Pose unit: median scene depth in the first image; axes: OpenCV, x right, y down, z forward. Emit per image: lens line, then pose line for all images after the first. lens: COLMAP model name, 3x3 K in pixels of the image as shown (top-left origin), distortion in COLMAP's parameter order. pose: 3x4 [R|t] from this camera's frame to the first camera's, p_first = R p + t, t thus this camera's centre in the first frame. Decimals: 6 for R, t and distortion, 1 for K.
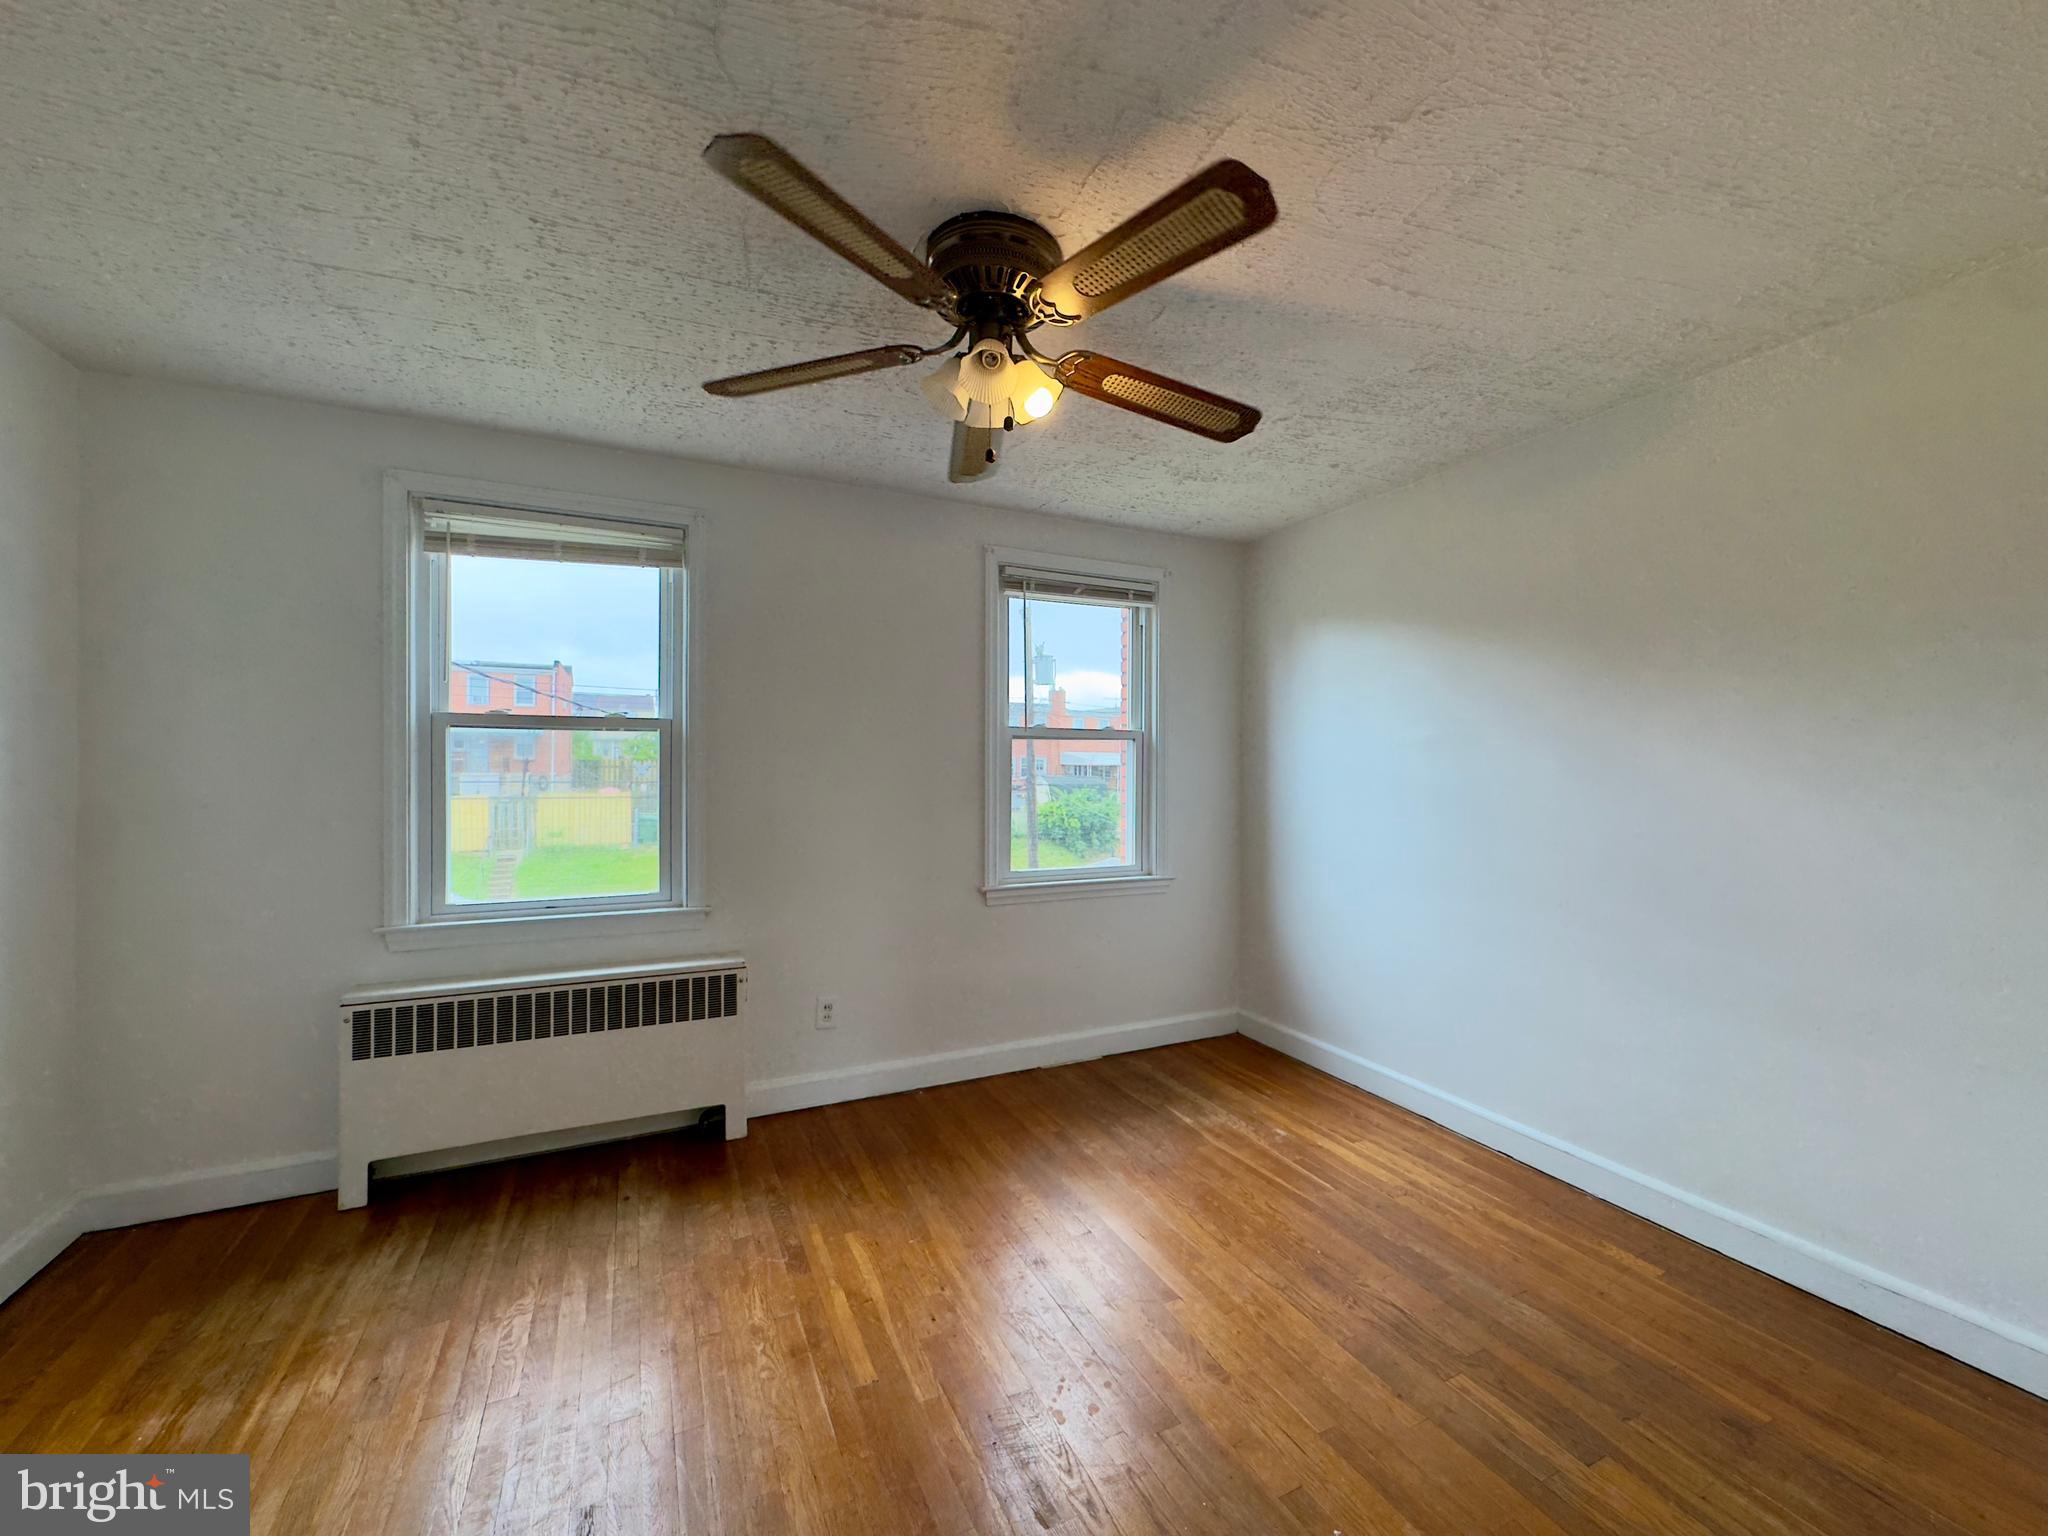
lens RADIAL K [[888.6, 0, 1071.4], [0, 888.6, 769.1], [0, 0, 1]] dist [-0.002088, 0.000665]
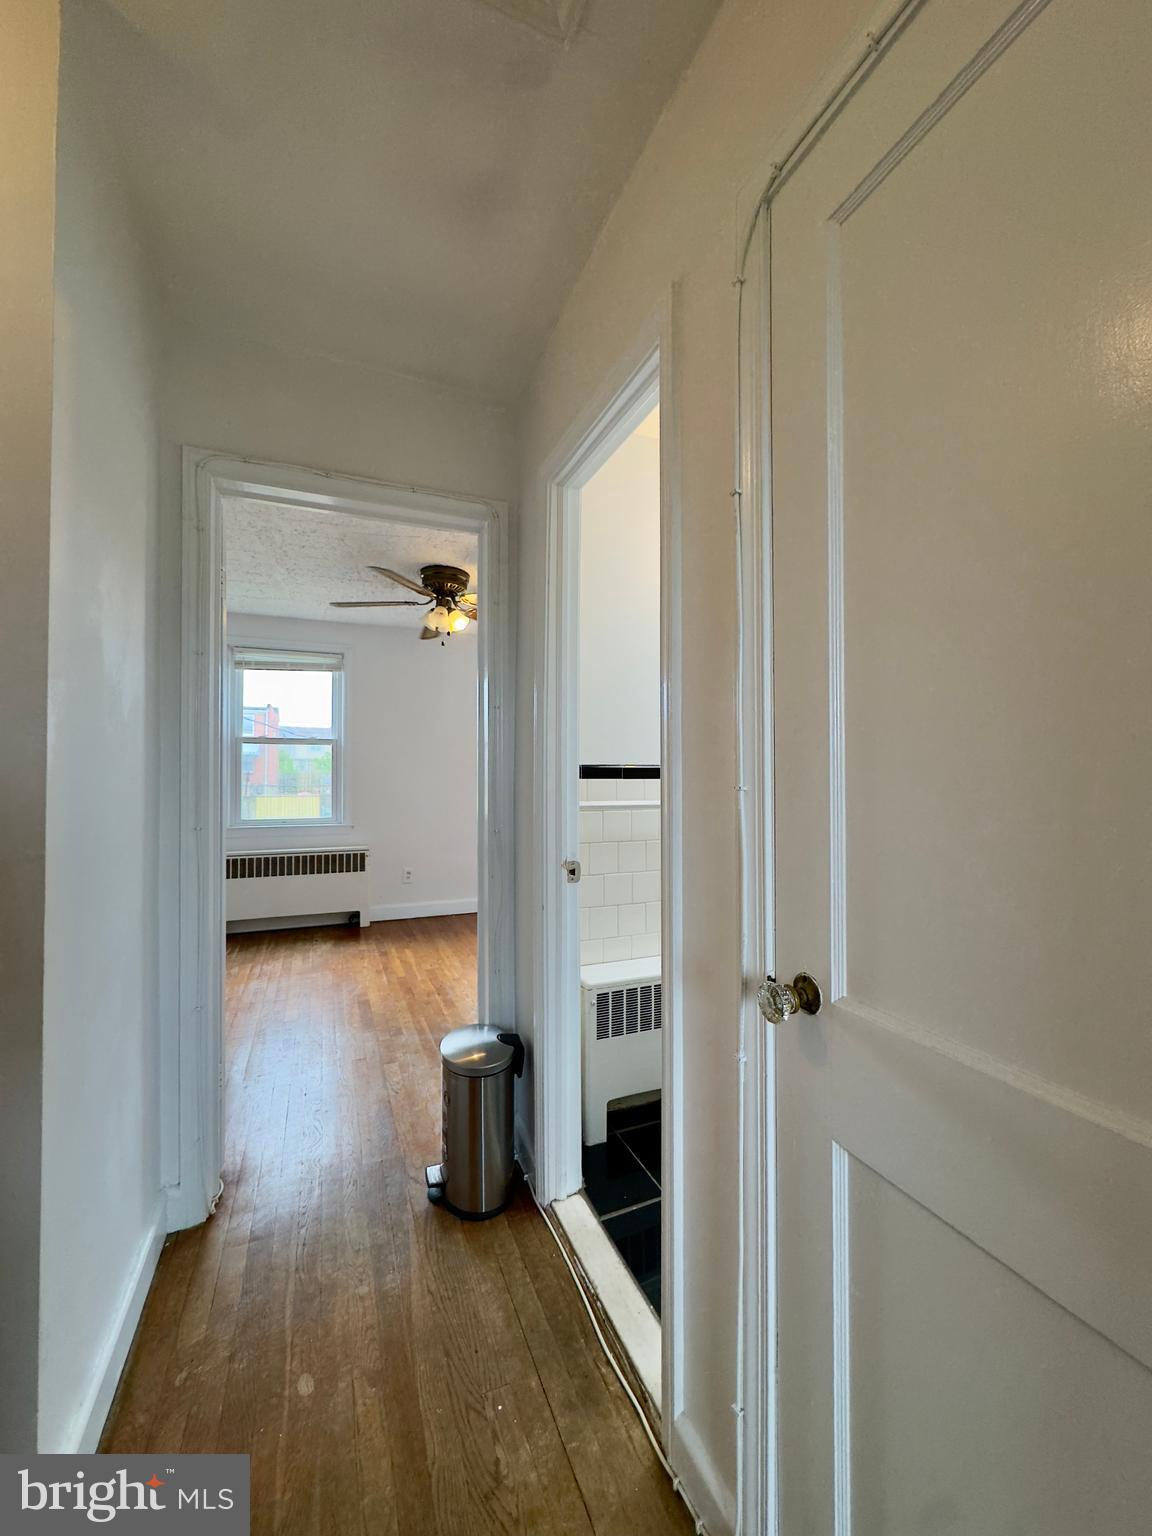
lens RADIAL K [[616.0, 0, 584.4], [0, 616.0, 759.4], [0, 0, 1]] dist [0.000613, 0.000078]
pose [[0.998574, -0.009544, -0.052531, 0.280322], [0.008230, 0.999649, -0.025181, 0.042618], [0.052753, 0.024713, 0.998302, -0.569367]]
